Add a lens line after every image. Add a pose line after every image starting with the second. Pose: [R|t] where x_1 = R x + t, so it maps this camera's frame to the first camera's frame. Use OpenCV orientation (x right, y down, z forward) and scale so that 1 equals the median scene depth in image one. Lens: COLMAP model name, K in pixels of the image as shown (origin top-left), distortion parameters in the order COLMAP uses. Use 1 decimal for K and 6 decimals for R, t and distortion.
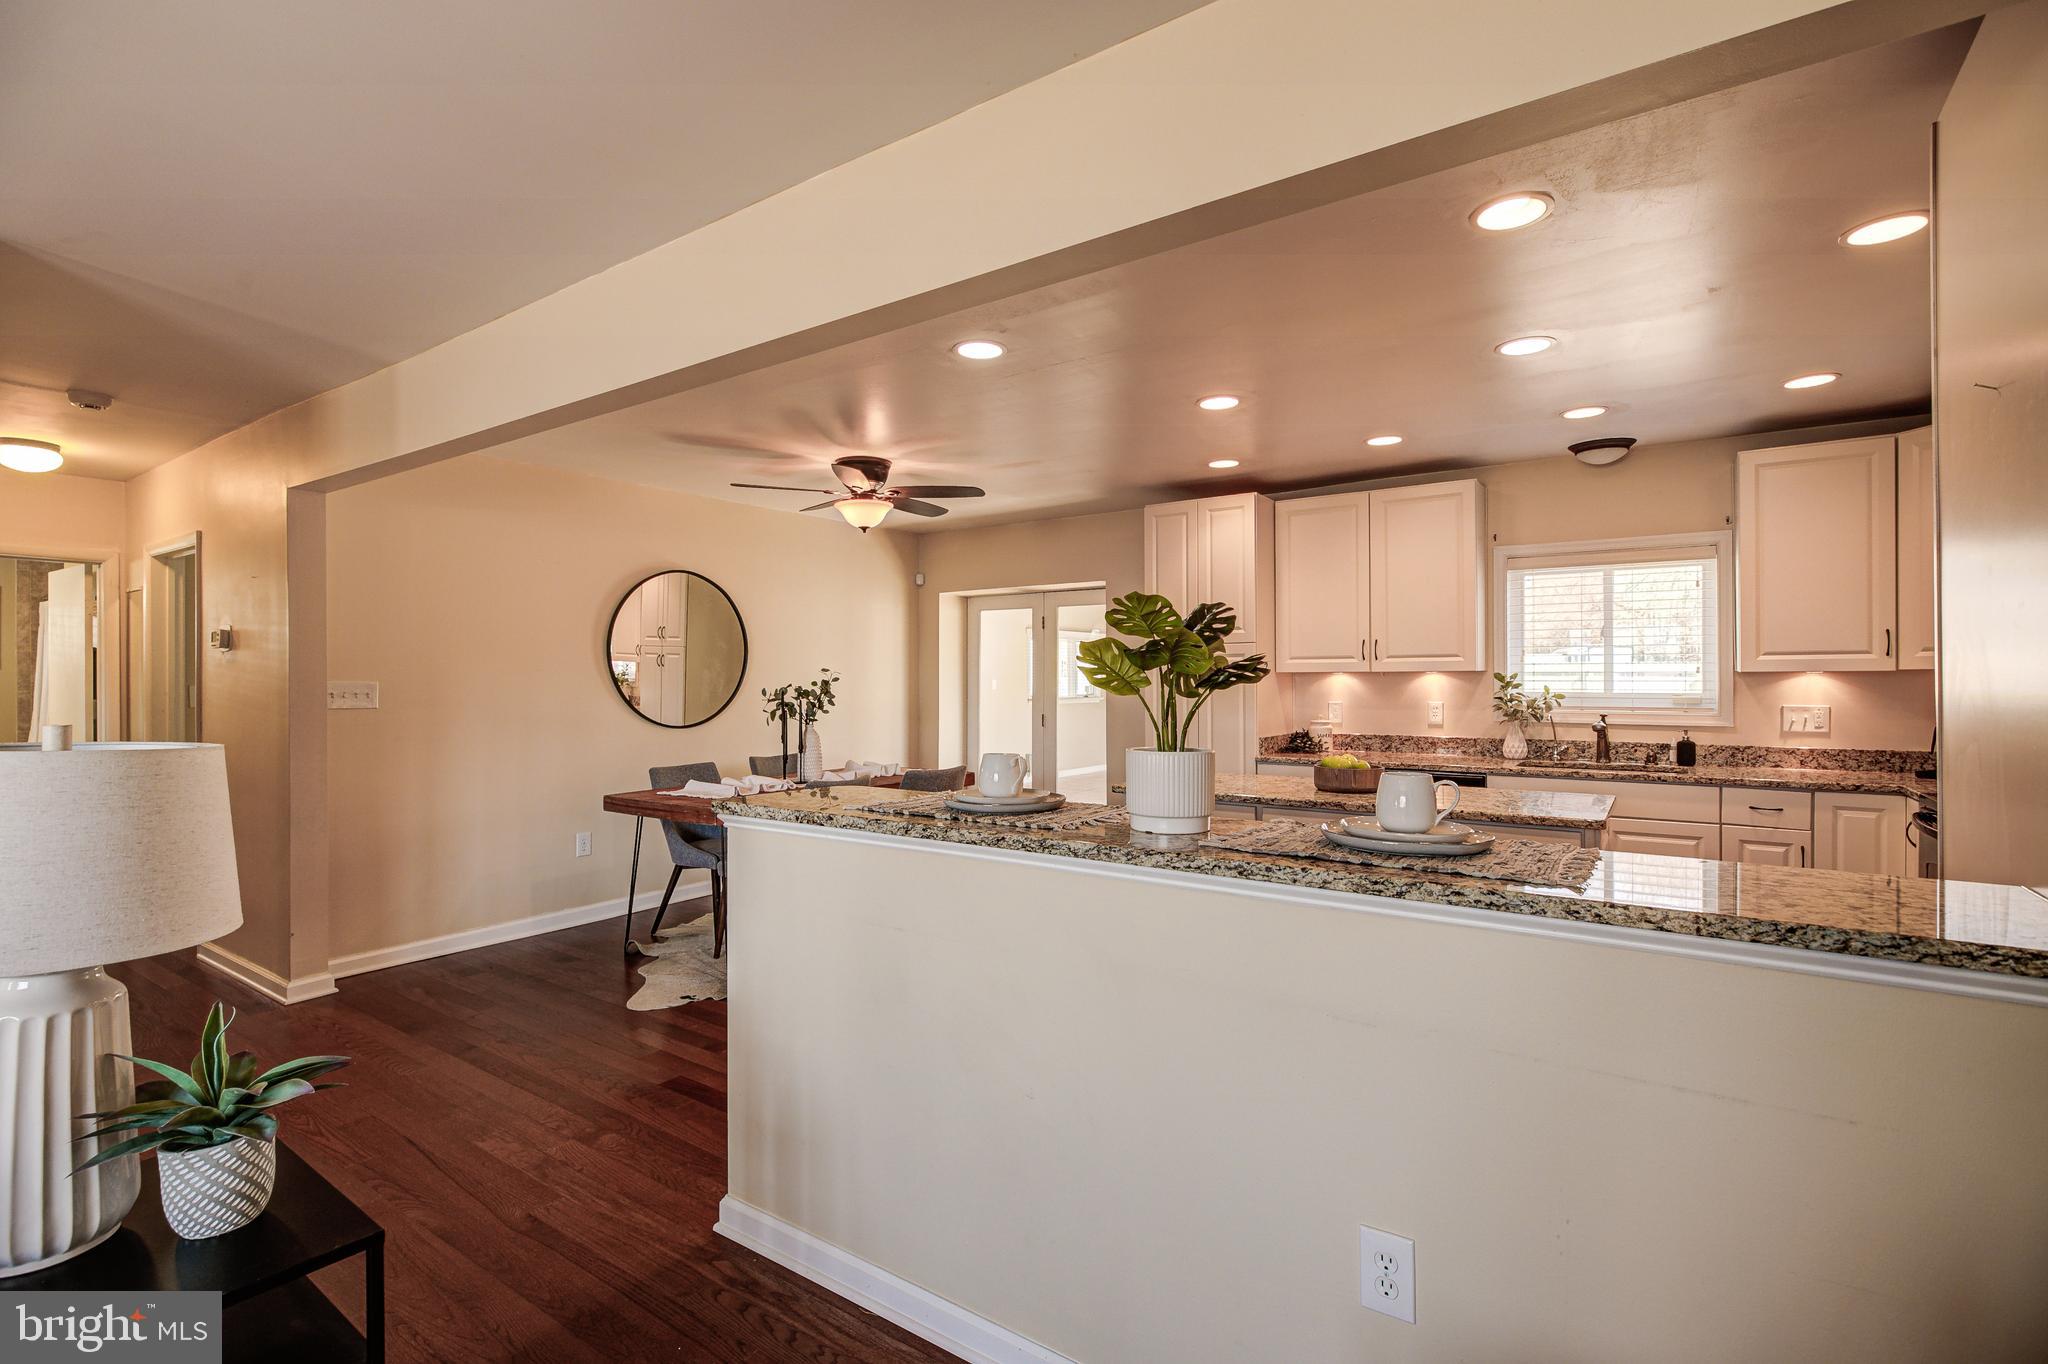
lens RADIAL K [[937.1, 0, 1032.1], [0, 937.1, 676.0], [0, 0, 1]] dist [-0.005302, -0.000920]
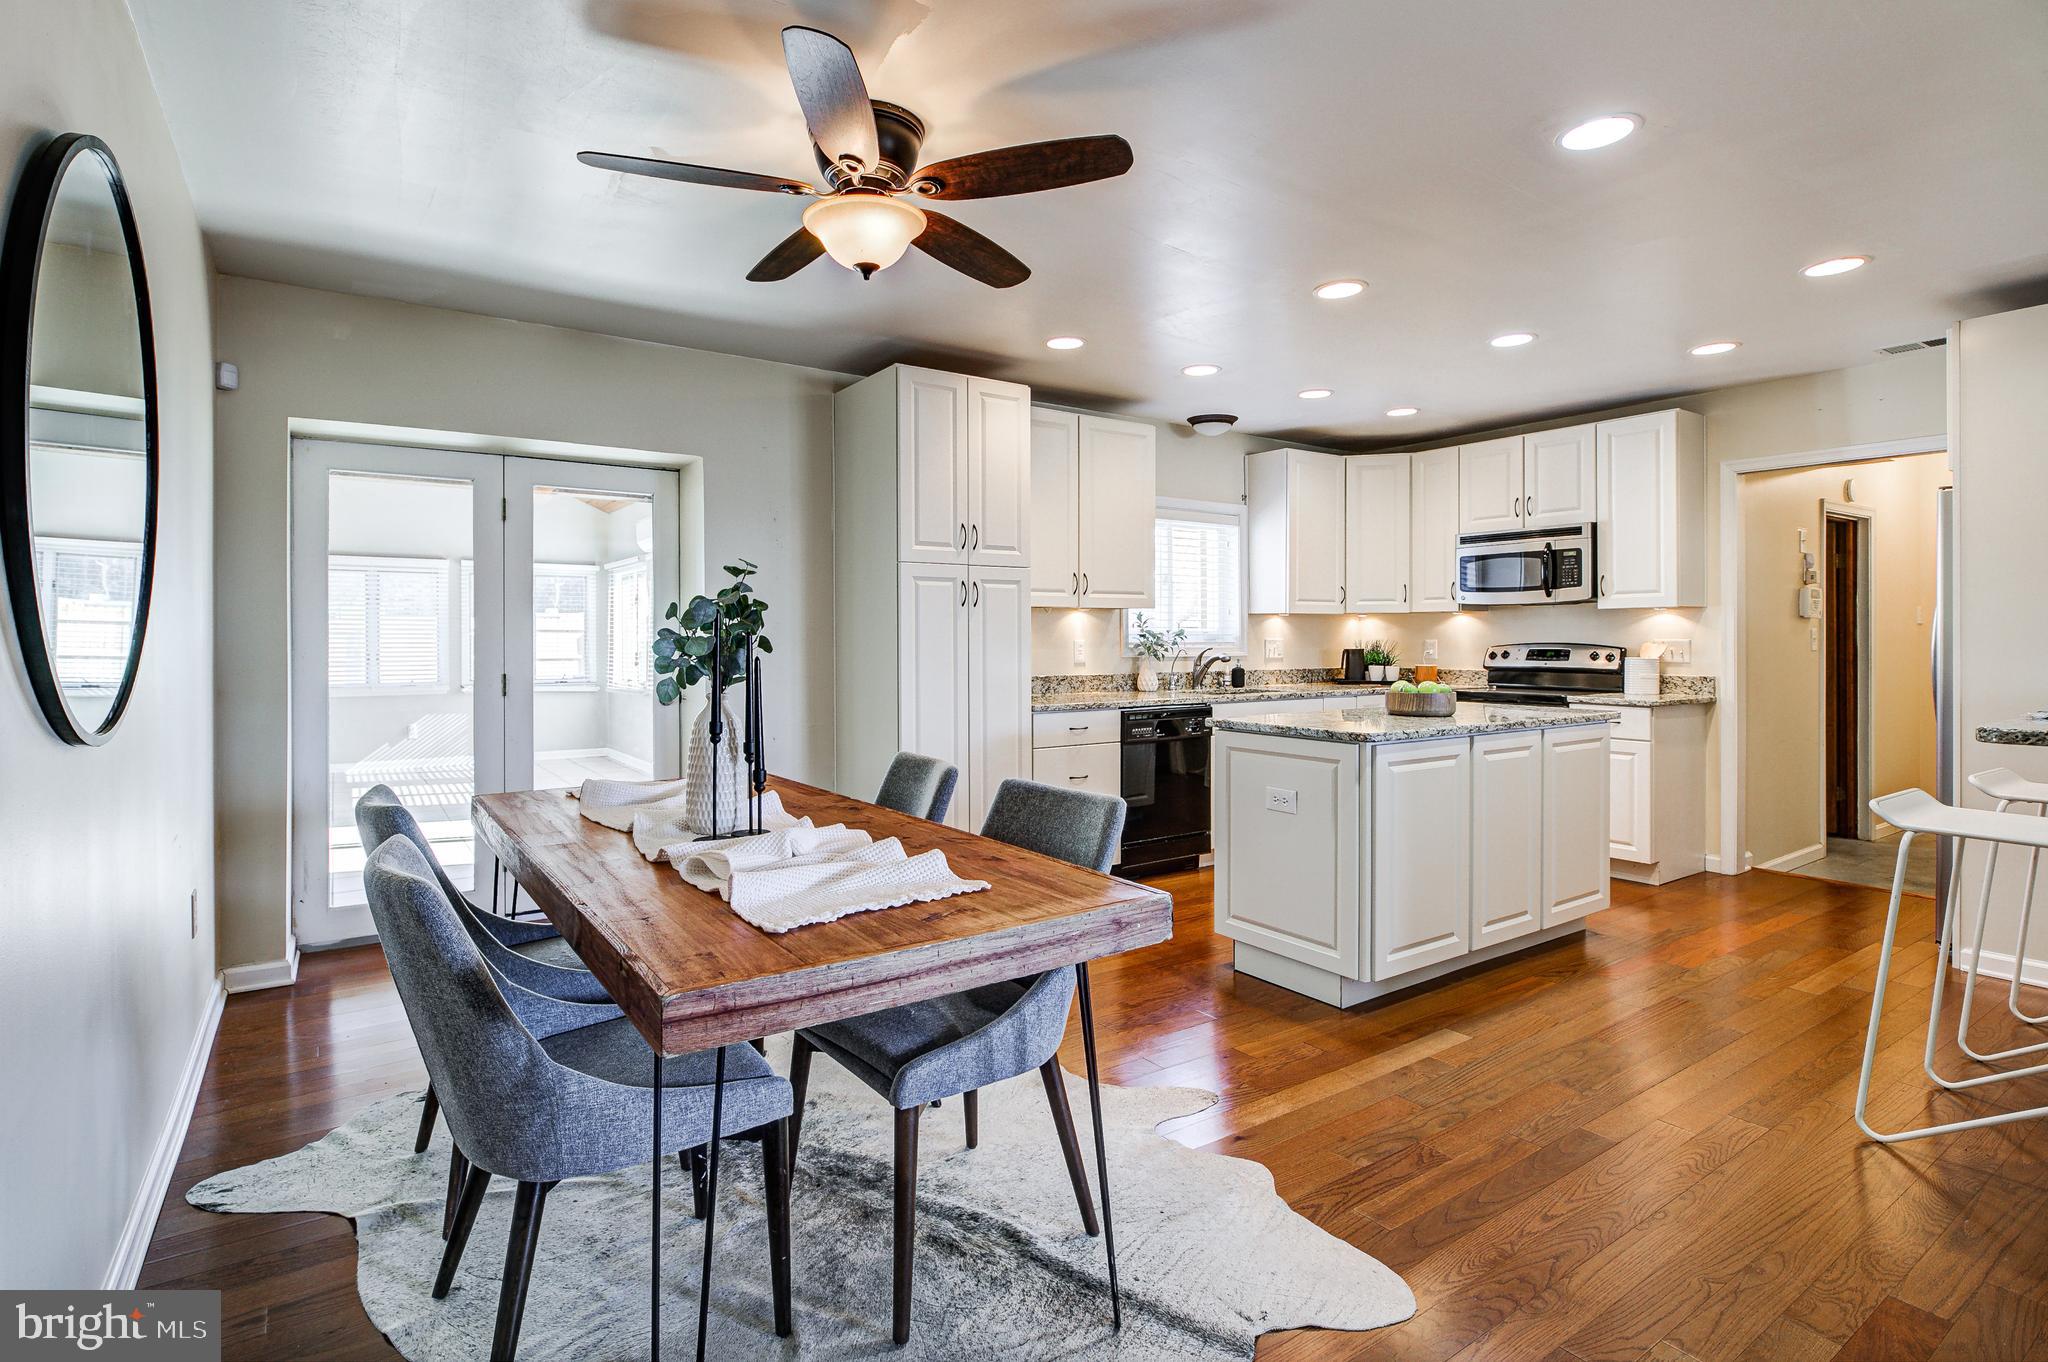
lens RADIAL K [[983.9, 0, 973.0], [0, 983.9, 640.7], [0, 0, 1]] dist [-0.007757, 0.000325]
pose [[0.381413, -0.001053, 0.924404, -0.611371], [-0.001875, 0.999996, 0.001913, 0.028190], [-0.924403, -0.002463, 0.381410, 0.754072]]
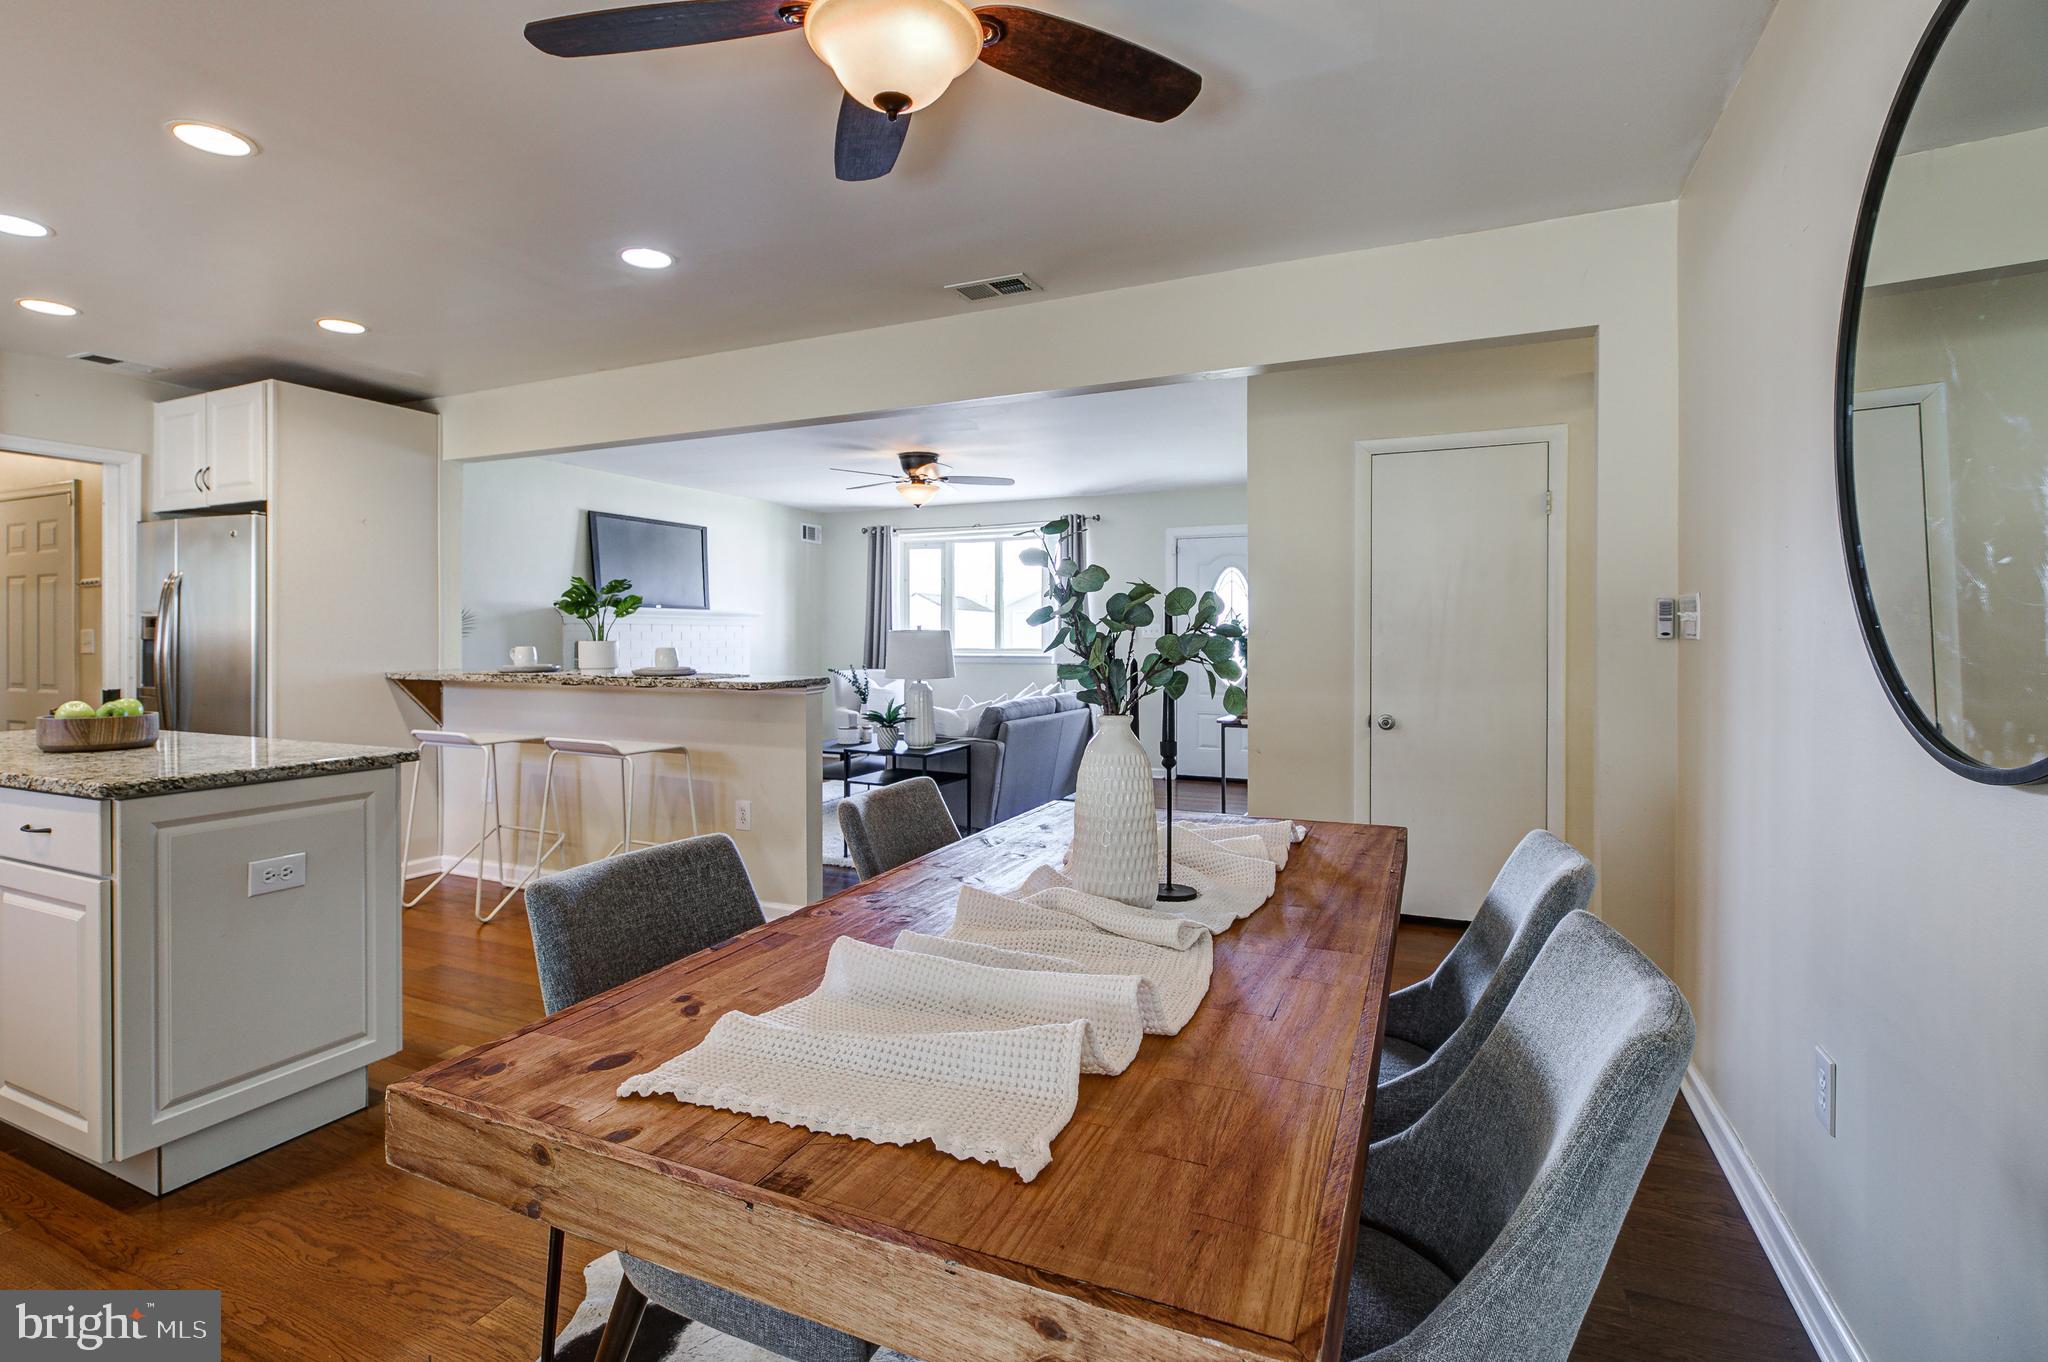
lens RADIAL K [[983.9, 0, 972.4], [0, 983.9, 639.0], [0, 0, 1]] dist [-0.007757, 0.000325]
pose [[-0.988336, 0.002359, -0.152269, -0.151845], [0.002497, 0.999997, -0.000711, 0.028527], [0.152266, -0.001083, -0.988339, 1.330764]]
